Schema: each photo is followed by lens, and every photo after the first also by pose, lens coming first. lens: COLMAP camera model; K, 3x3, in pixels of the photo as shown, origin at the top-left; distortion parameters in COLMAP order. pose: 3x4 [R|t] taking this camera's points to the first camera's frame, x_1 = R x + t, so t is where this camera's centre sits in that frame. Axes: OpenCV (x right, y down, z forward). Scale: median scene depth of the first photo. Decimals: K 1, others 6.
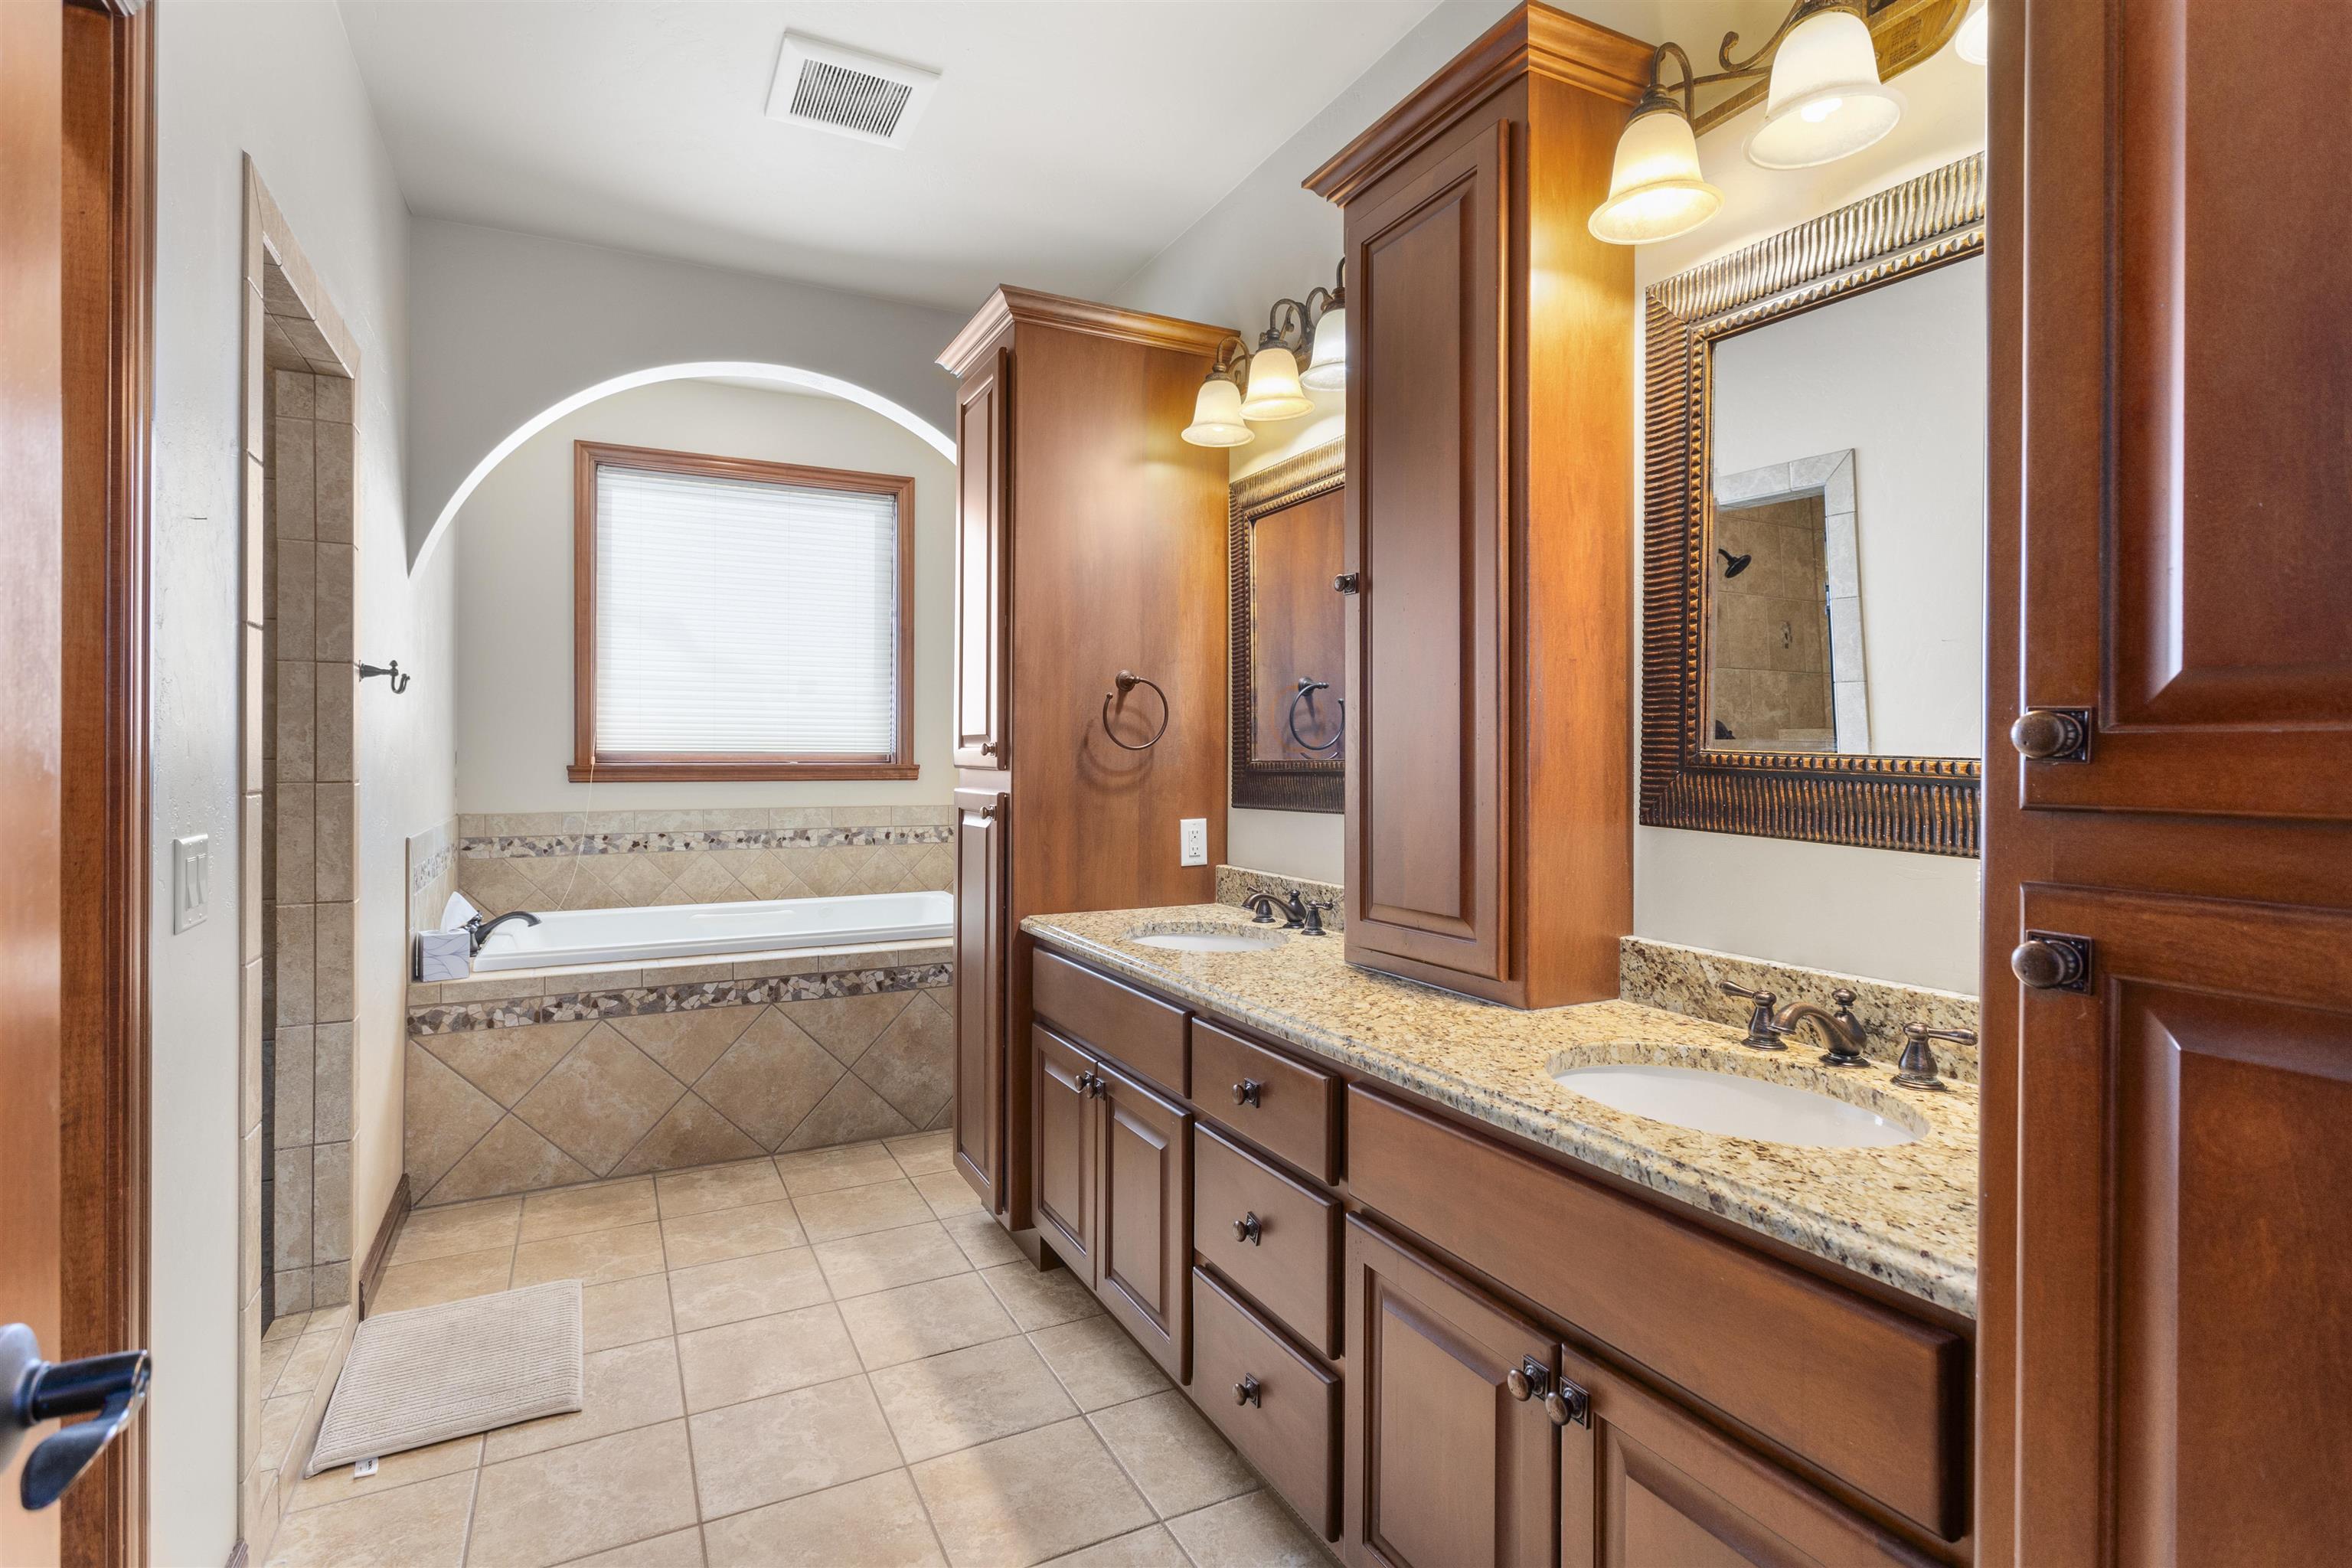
lens RADIAL K [[1160.4, 0, 1169.4], [0, 1160.4, 767.5], [0, 0, 1]] dist [-0.005068, 0.003098]
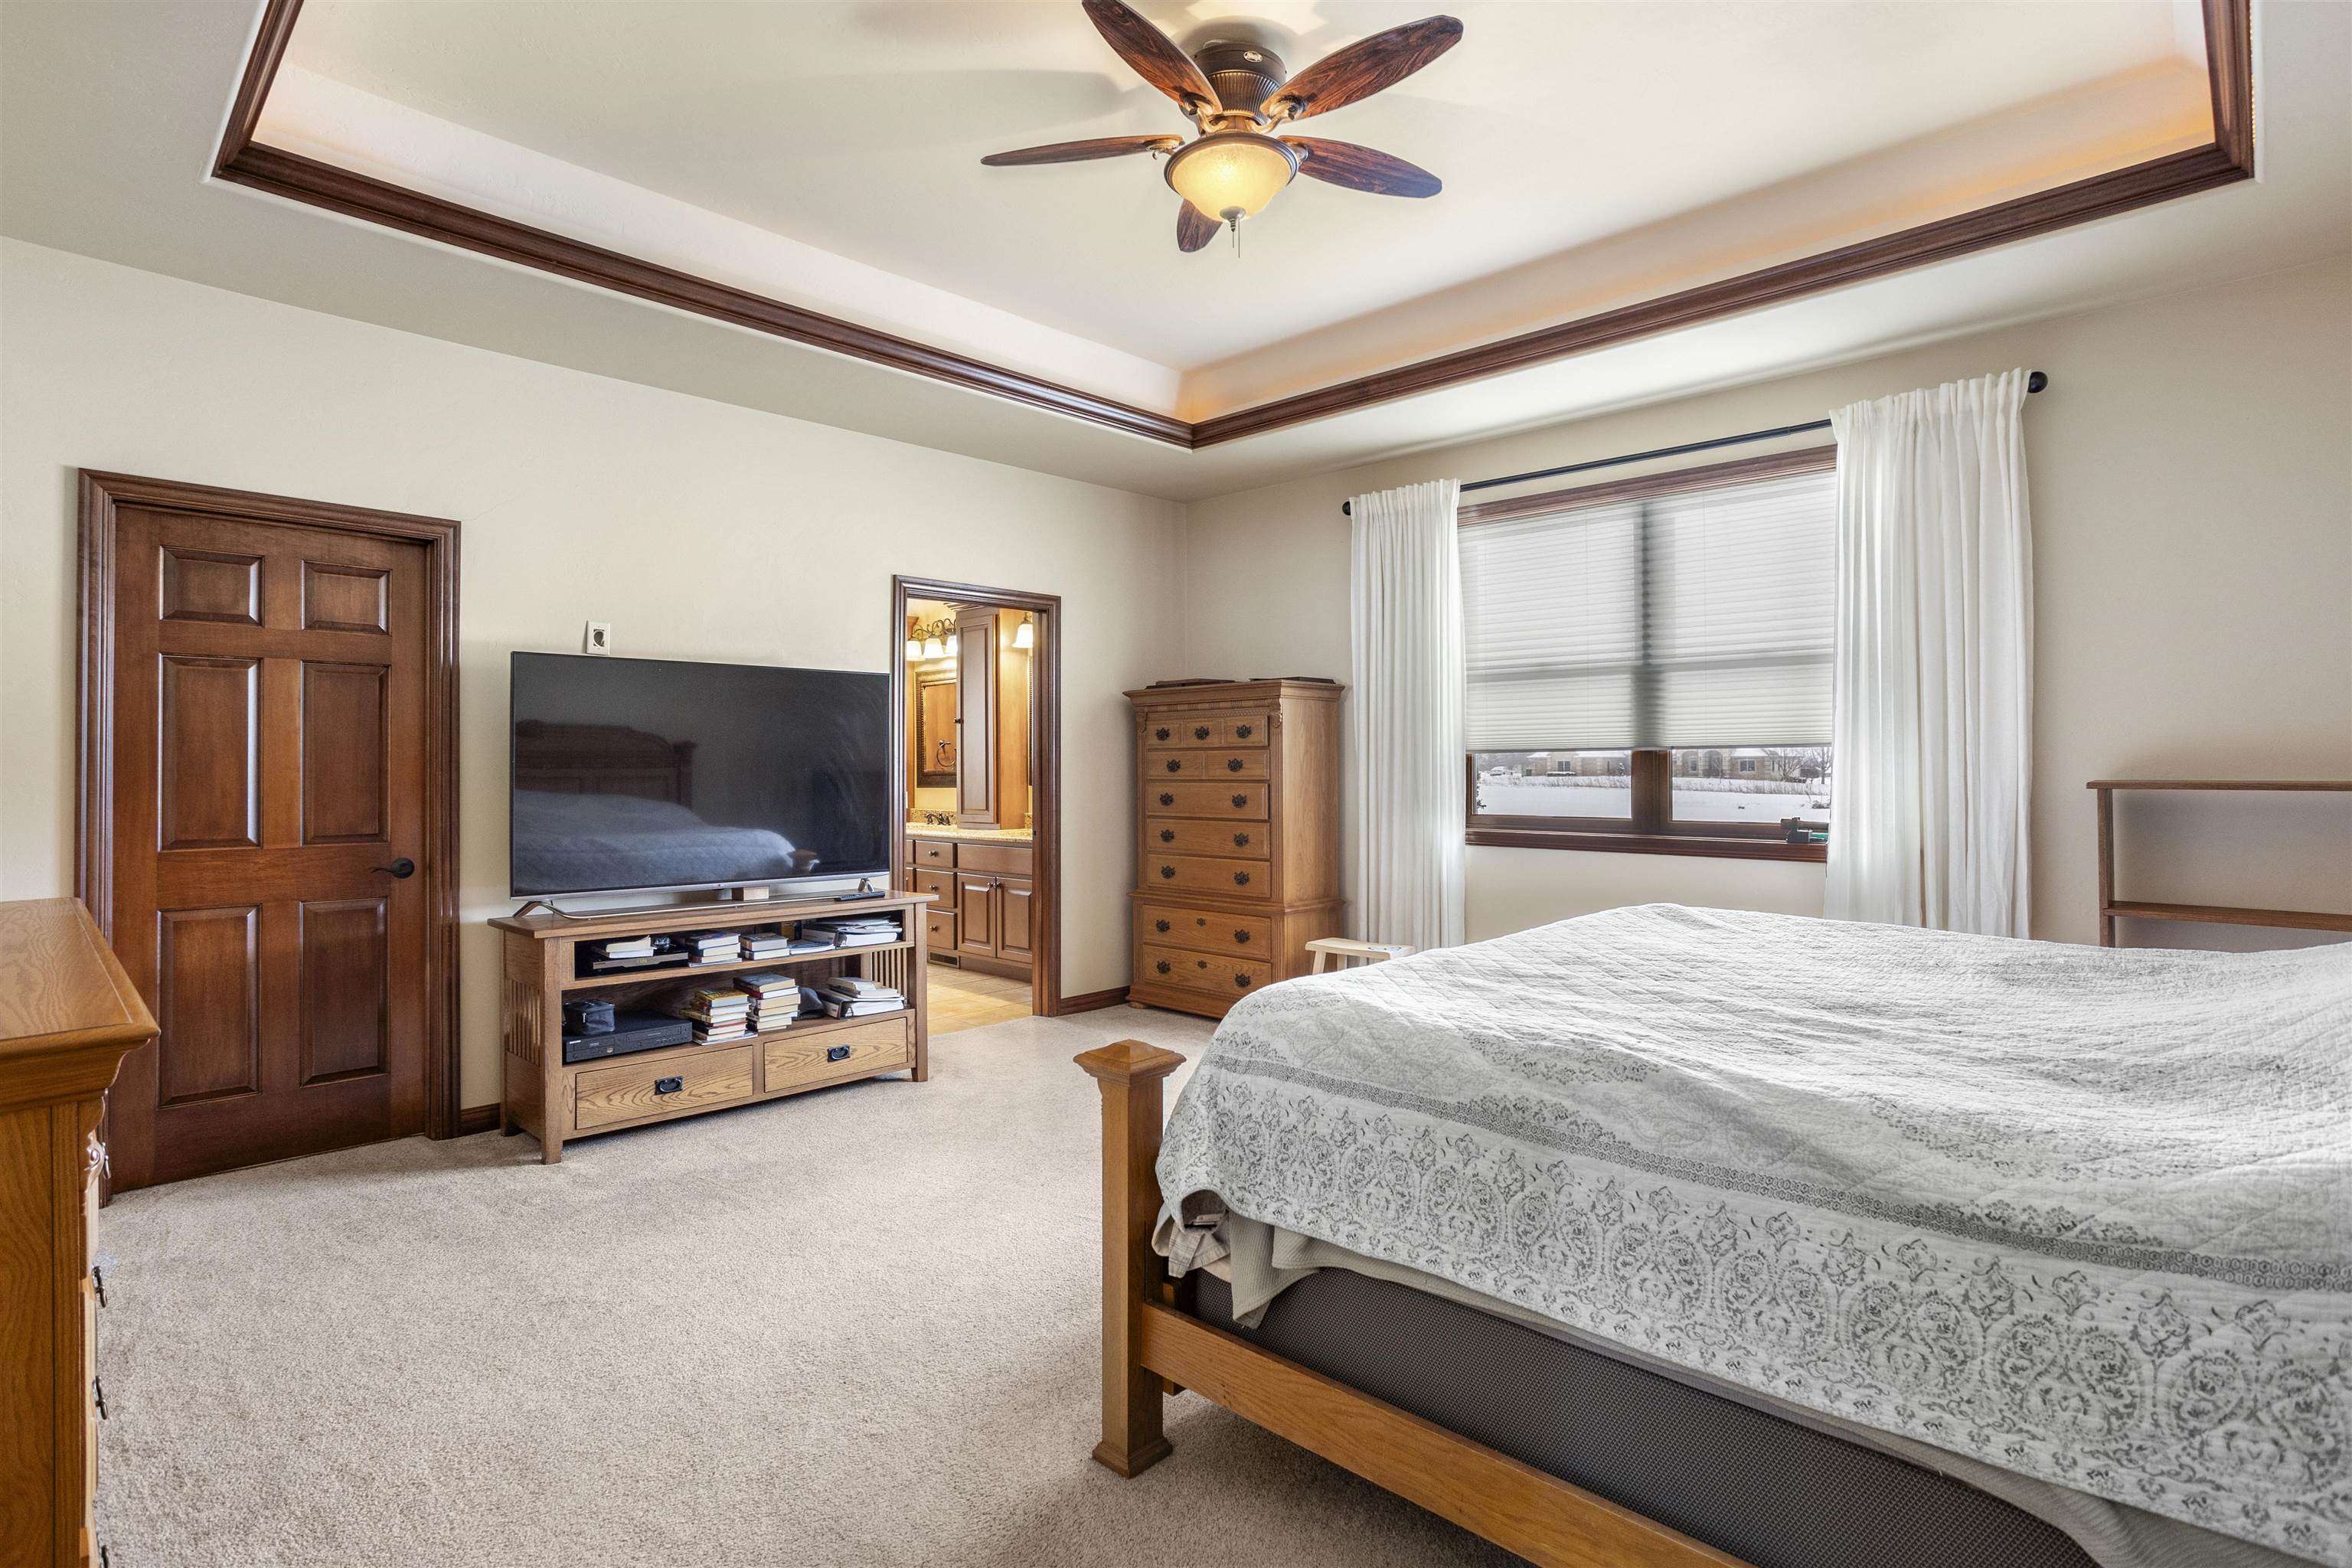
lens RADIAL K [[1160.4, 0, 1168.9], [0, 1160.4, 774.0], [0, 0, 1]] dist [-0.005068, 0.003098]
pose [[0.946584, -0.002950, 0.322443, -0.320647], [0.004355, 0.999984, -0.003638, 0.017435], [-0.322427, 0.004847, 0.946582, -2.173487]]
